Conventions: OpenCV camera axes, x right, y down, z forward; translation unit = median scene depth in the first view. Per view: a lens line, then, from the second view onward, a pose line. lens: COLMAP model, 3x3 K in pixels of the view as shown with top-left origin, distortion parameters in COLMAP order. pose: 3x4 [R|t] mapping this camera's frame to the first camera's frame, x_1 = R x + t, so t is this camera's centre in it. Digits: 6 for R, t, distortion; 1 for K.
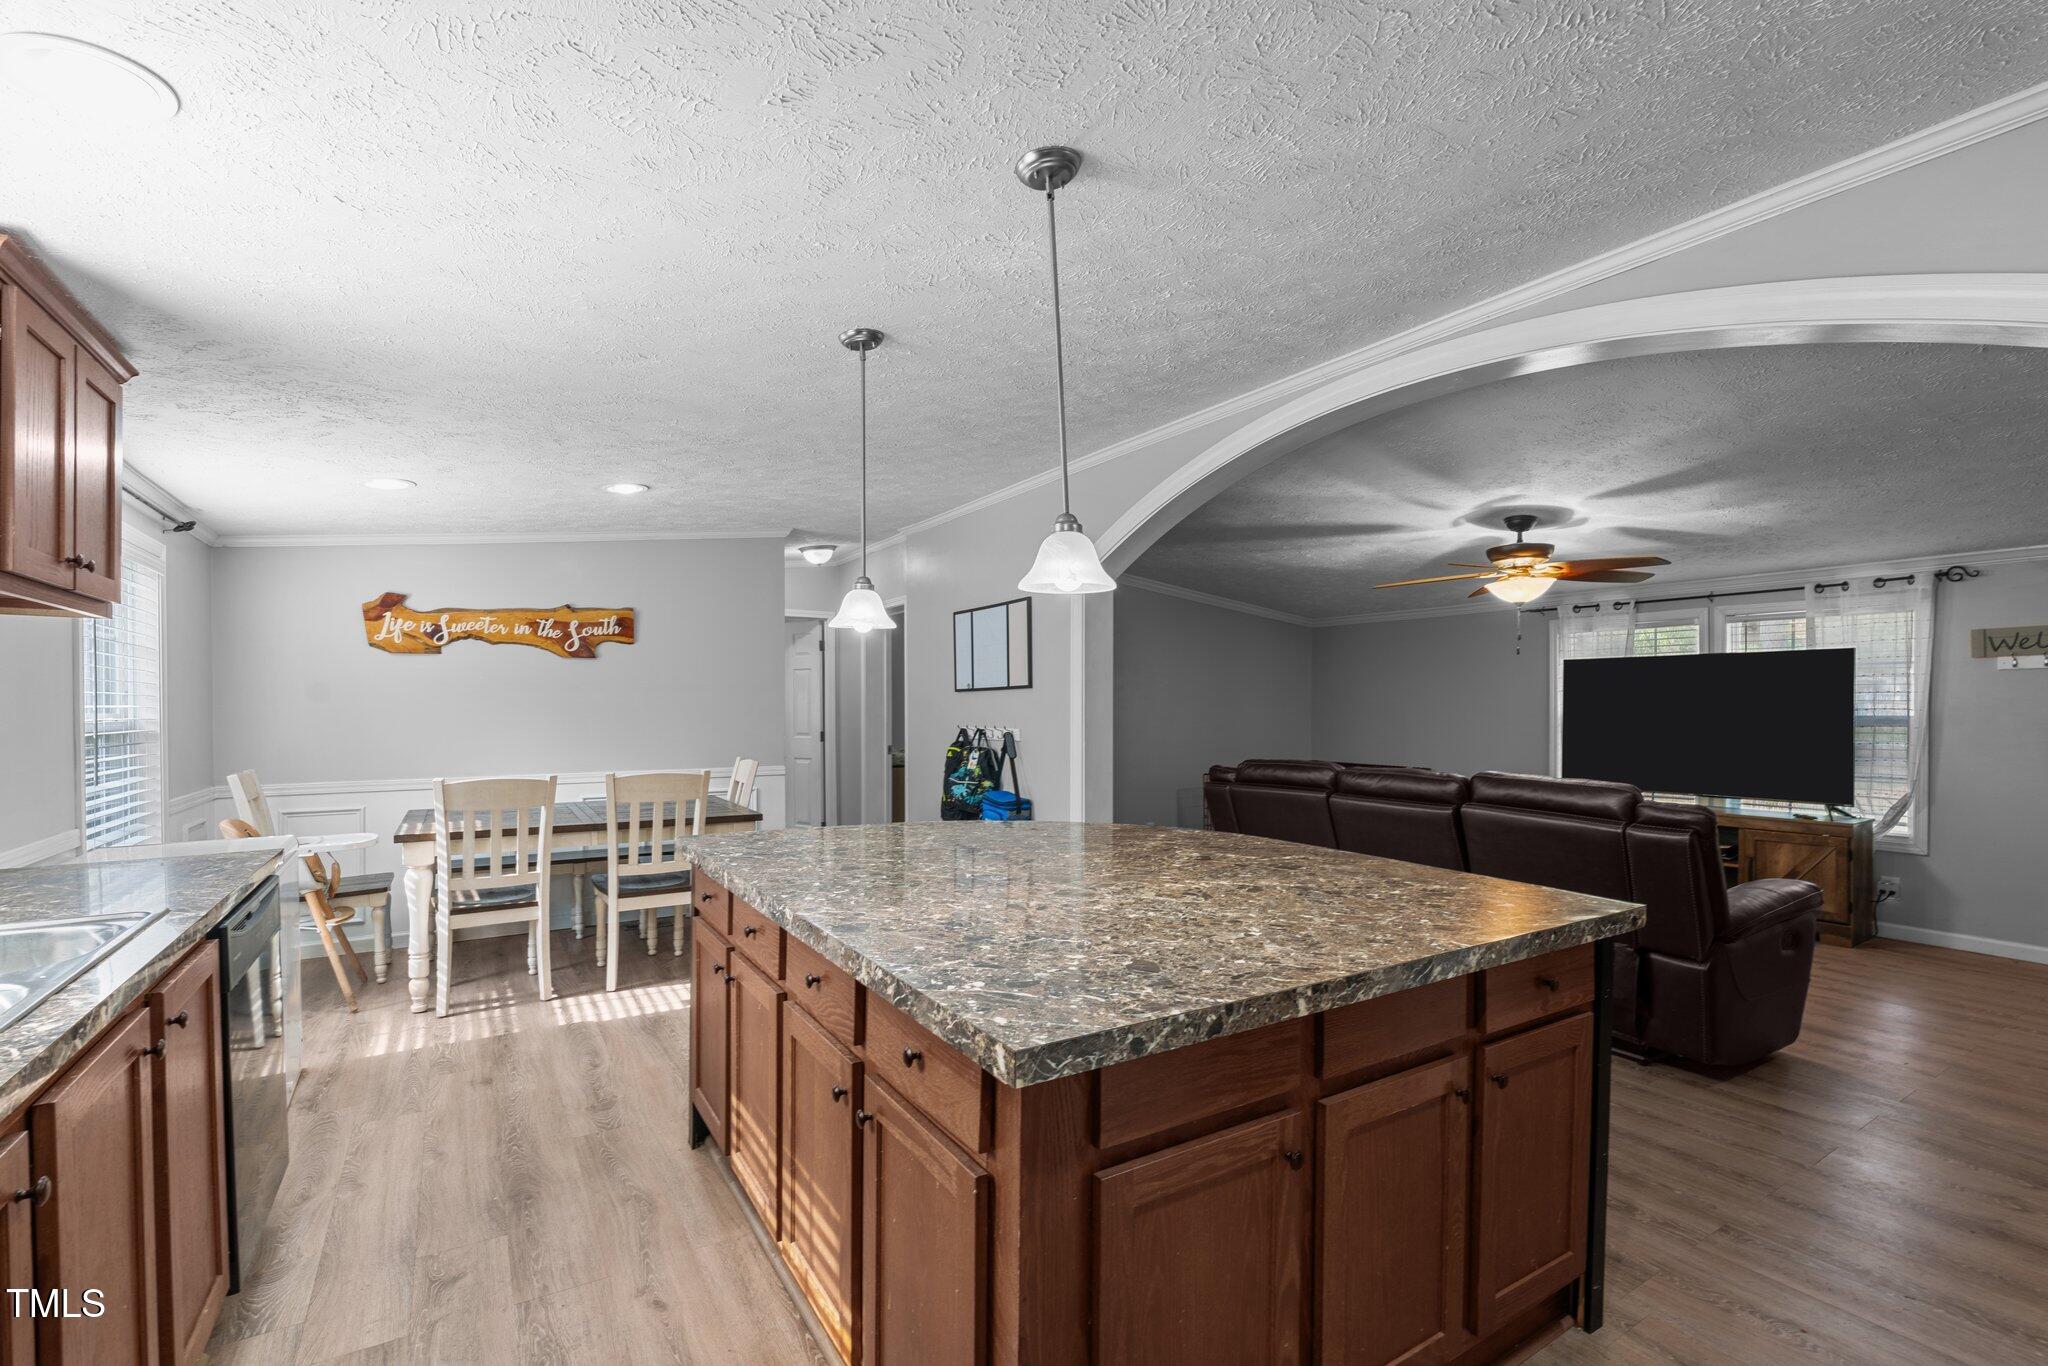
lens RADIAL K [[910.1, 0, 1025.6], [0, 910.1, 722.3], [0, 0, 1]] dist [-0.008243, 0.000914]
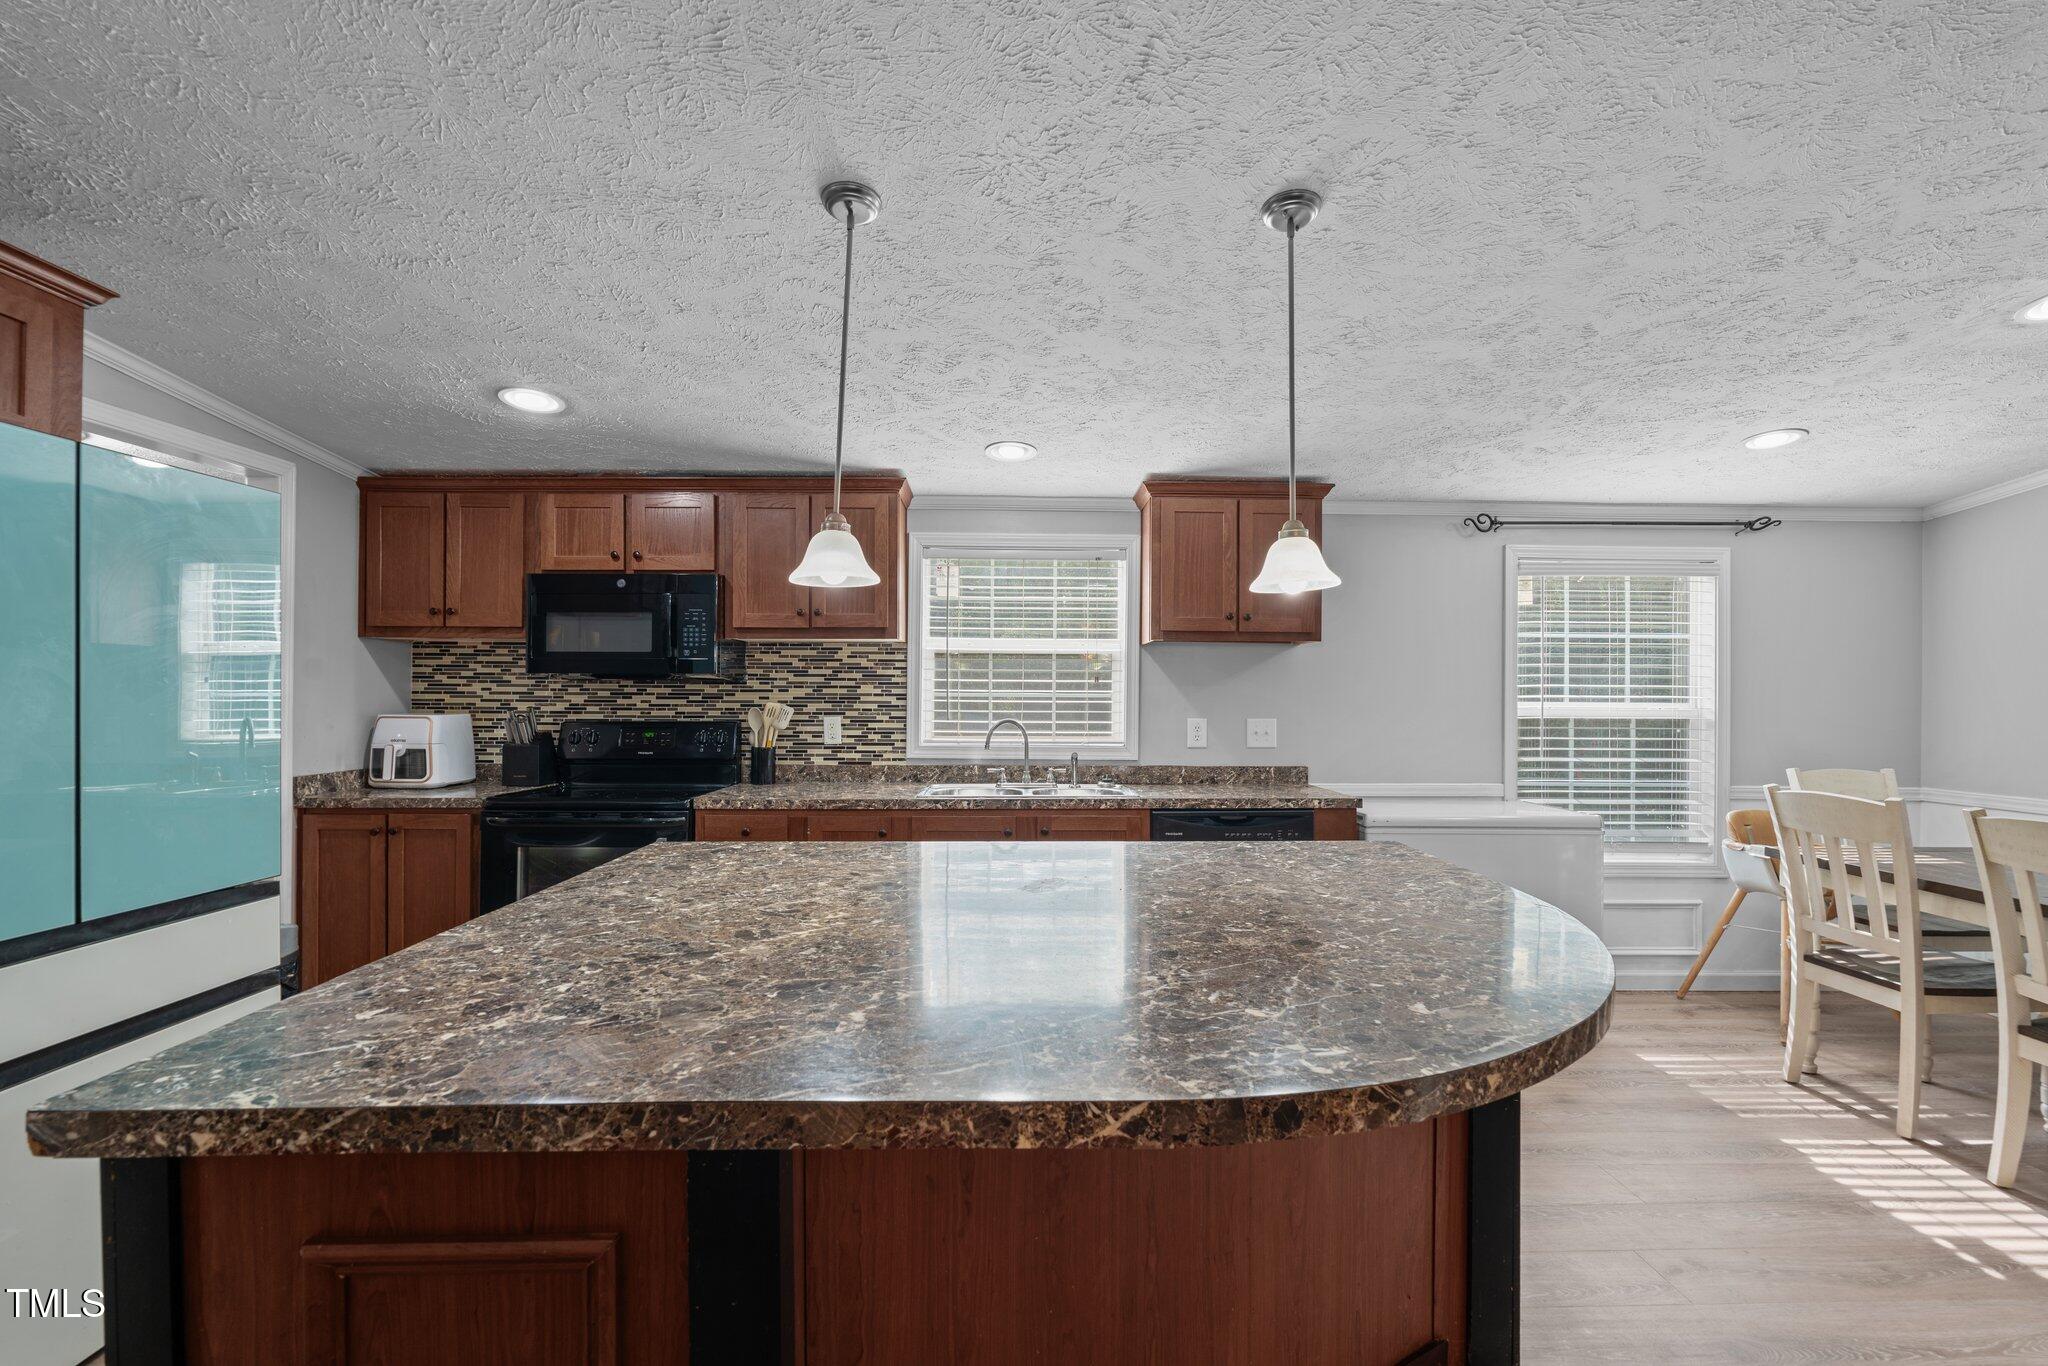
lens RADIAL K [[910.1, 0, 1018.3], [0, 910.1, 686.6], [0, 0, 1]] dist [-0.008243, 0.000914]
pose [[-0.535122, -0.011162, -0.844701, 0.401537], [-0.020317, 0.999794, -0.000340, -0.012090], [0.844530, 0.016980, -0.535238, 0.833552]]
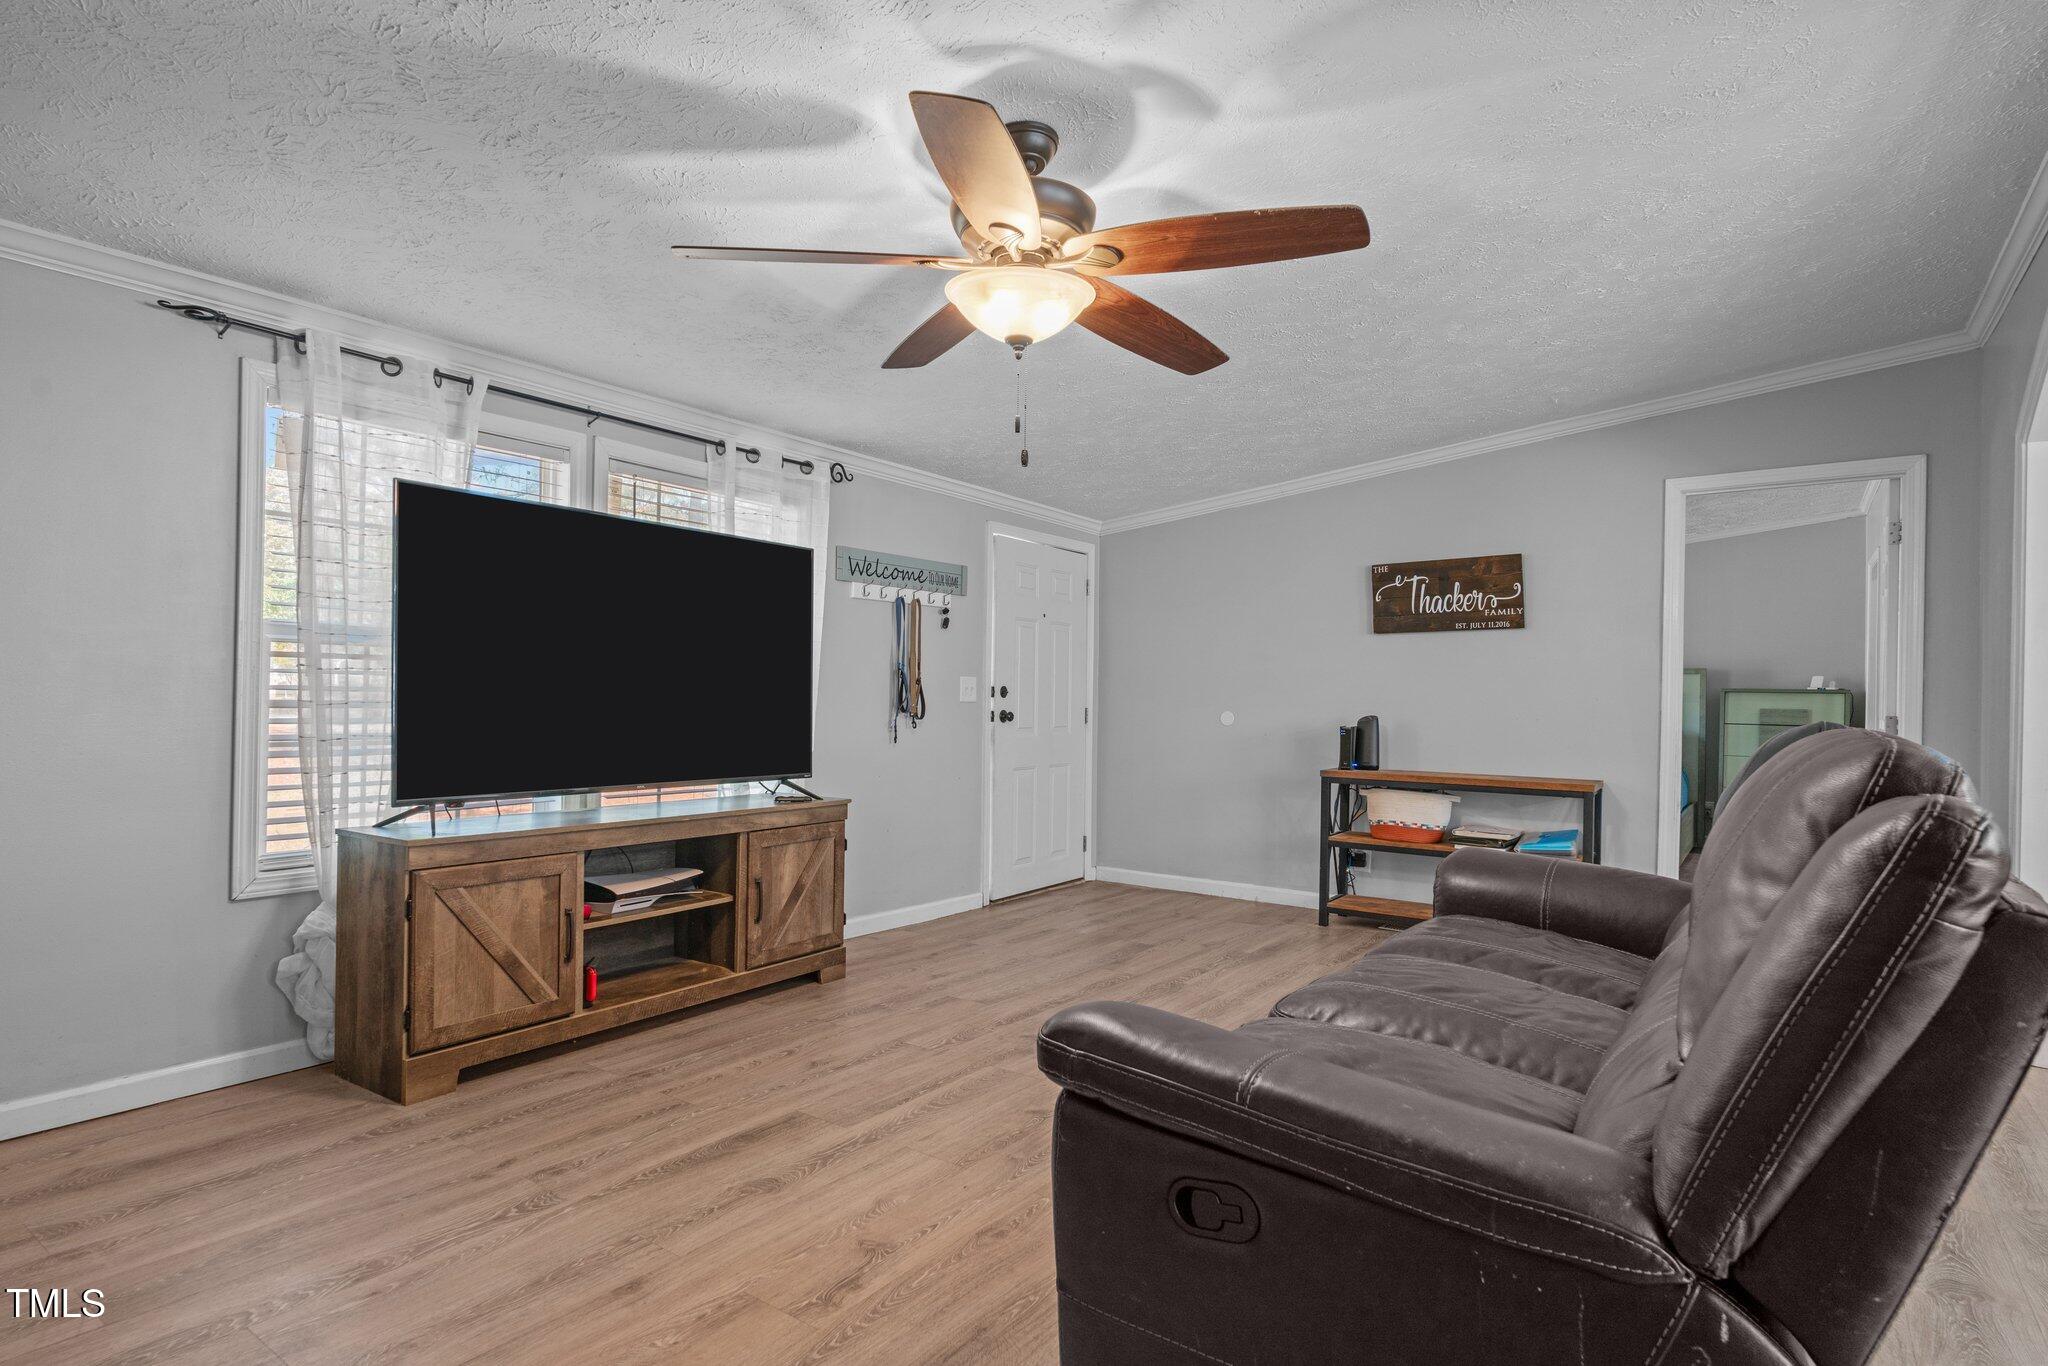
lens RADIAL K [[1080.3, 0, 1020.1], [0, 1080.3, 685.4], [0, 0, 1]] dist [-0.001903, 0.007184]
pose [[-0.369749, 0.003612, 0.929125, 0.105878], [-0.004157, 0.999976, -0.005542, 0.035796], [-0.929122, -0.005911, -0.369725, 1.537738]]
